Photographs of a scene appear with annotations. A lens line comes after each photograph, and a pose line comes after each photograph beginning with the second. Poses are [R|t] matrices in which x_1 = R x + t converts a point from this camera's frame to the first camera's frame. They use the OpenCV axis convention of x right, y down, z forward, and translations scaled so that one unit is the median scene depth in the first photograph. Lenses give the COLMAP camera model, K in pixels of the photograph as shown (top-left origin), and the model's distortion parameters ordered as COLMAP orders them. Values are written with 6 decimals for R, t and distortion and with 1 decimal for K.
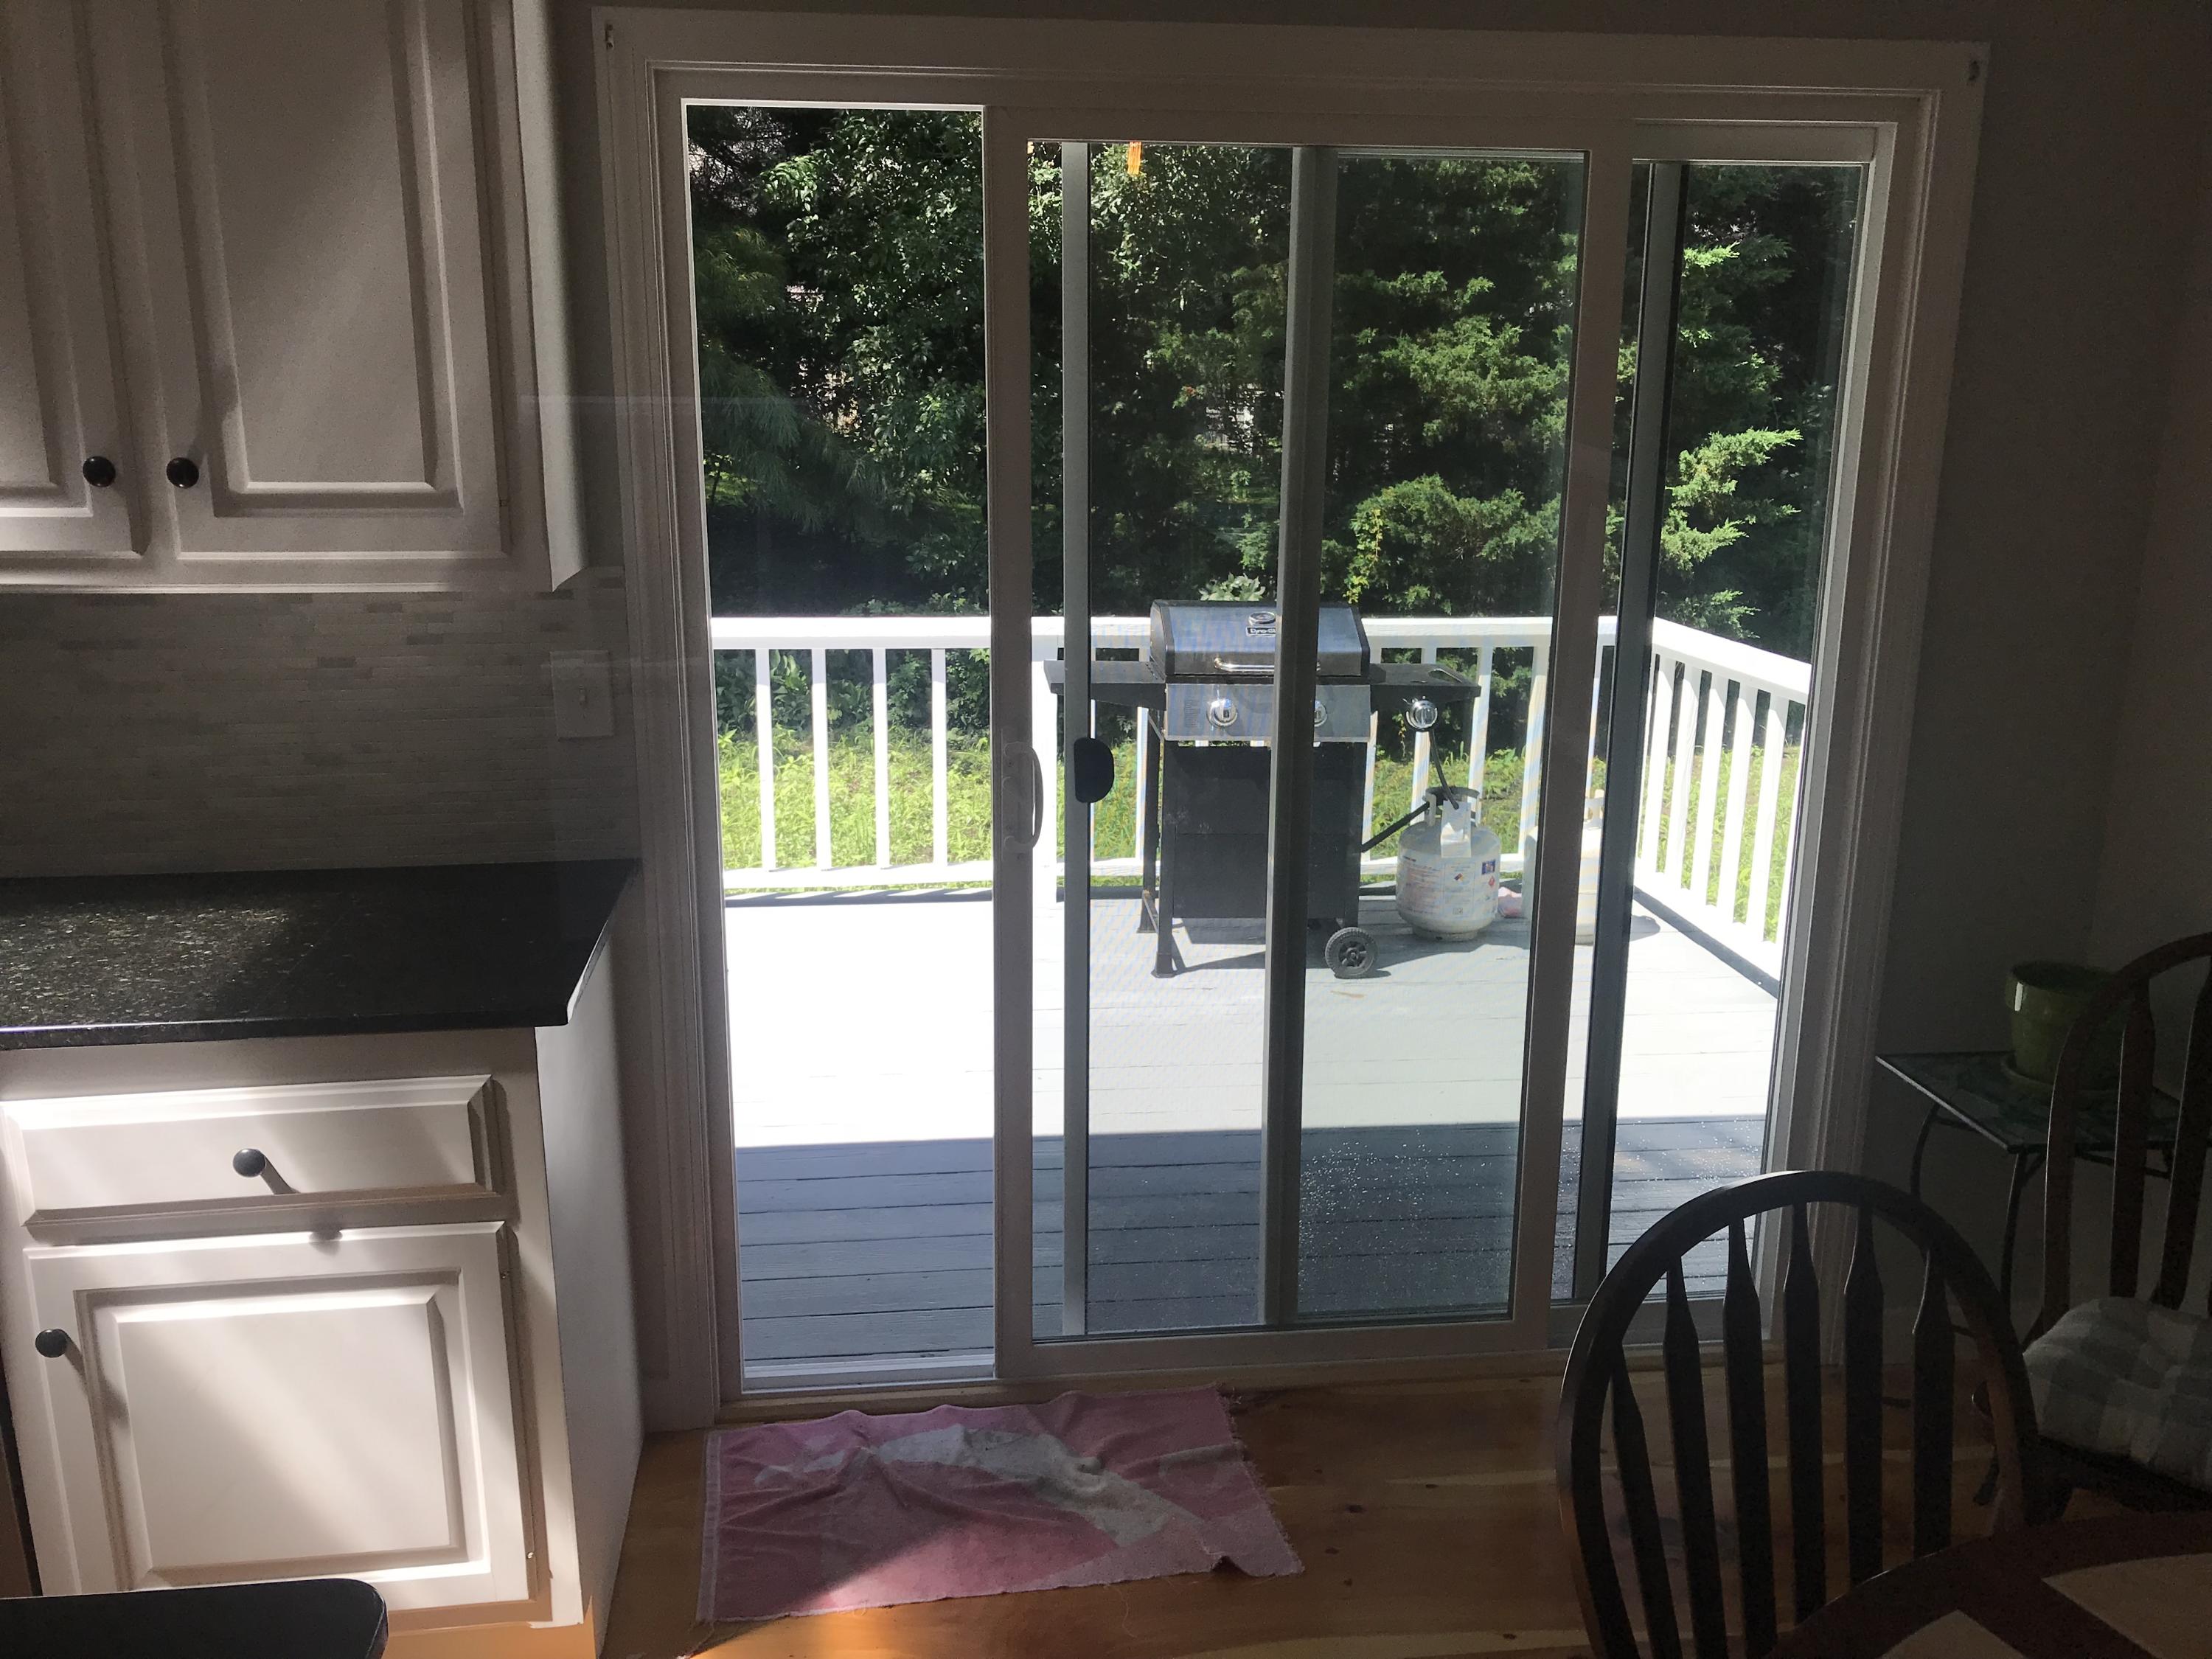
lens RADIAL K [[1817.0, 0, 1090.7], [0, 1817.0, 833.7], [0, 0, 1]] dist [0.033046, -0.055508]
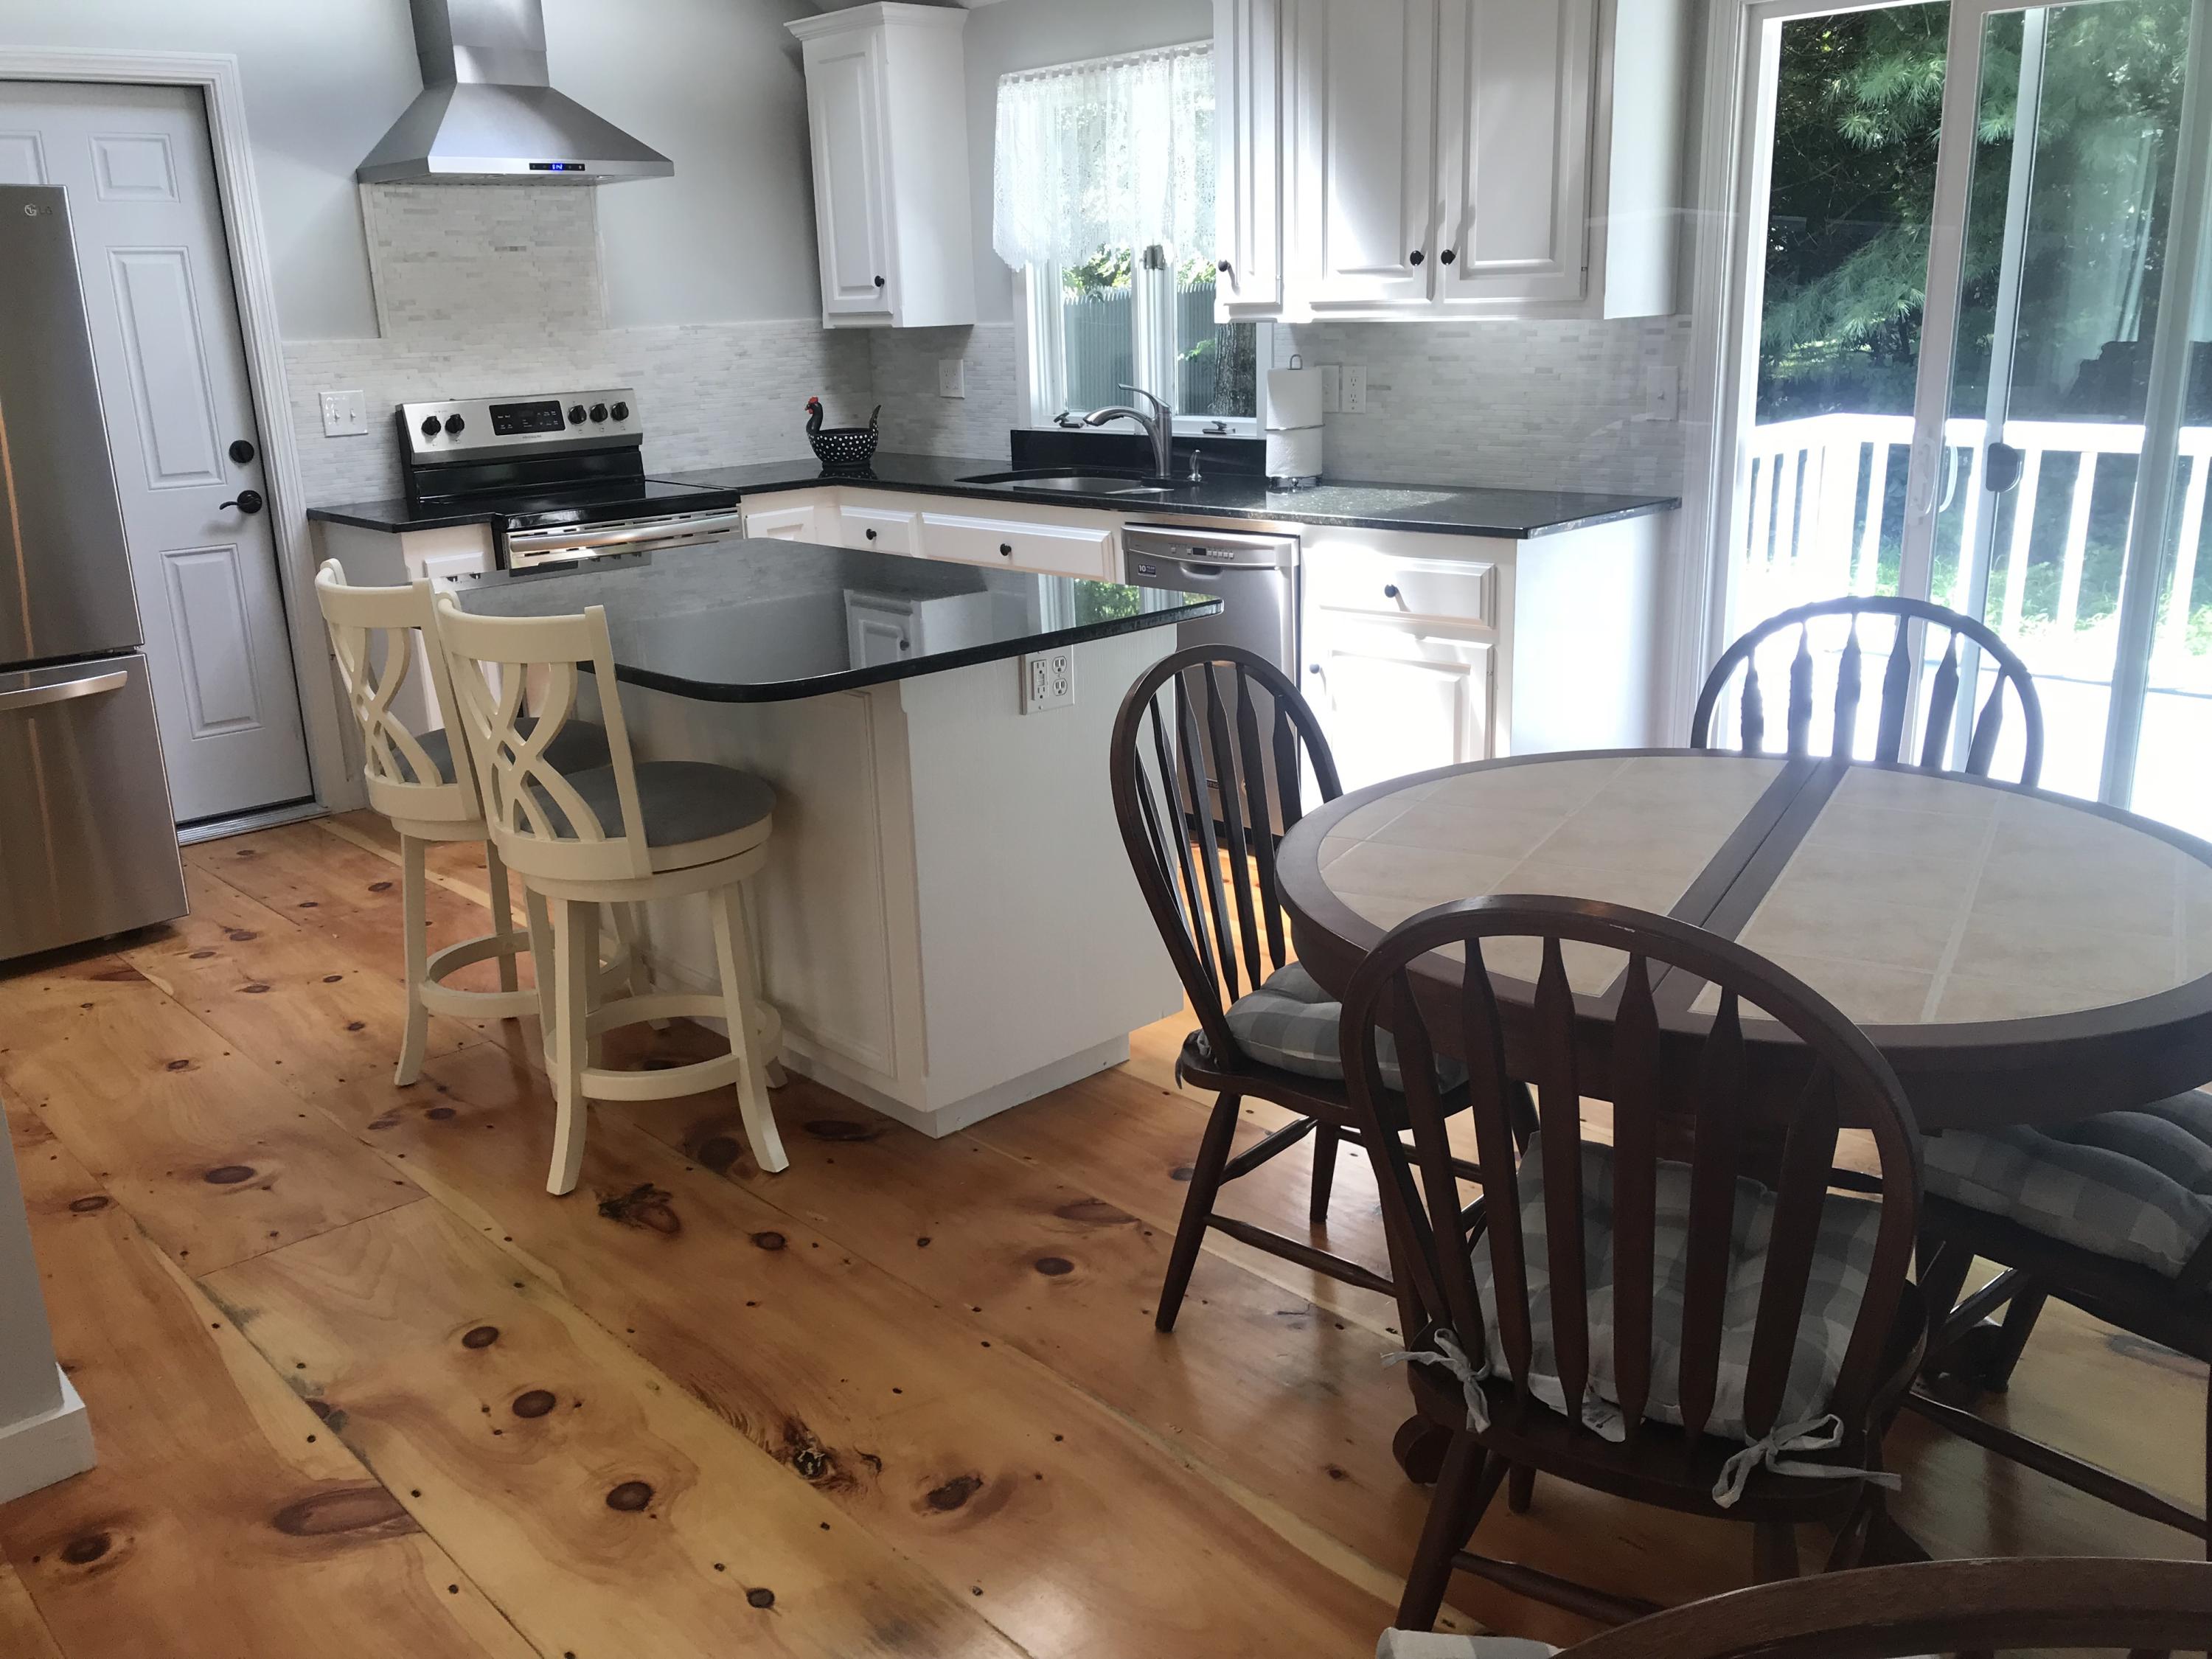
lens RADIAL K [[1817.0, 0, 1092.7], [0, 1817.0, 817.9], [0, 0, 1]] dist [0.033046, -0.055508]
pose [[0.587825, 0.202338, -0.783276, 0.940805], [-0.164710, 0.977871, 0.128996, 0.204534], [0.792043, 0.053186, 0.608144, -0.480515]]
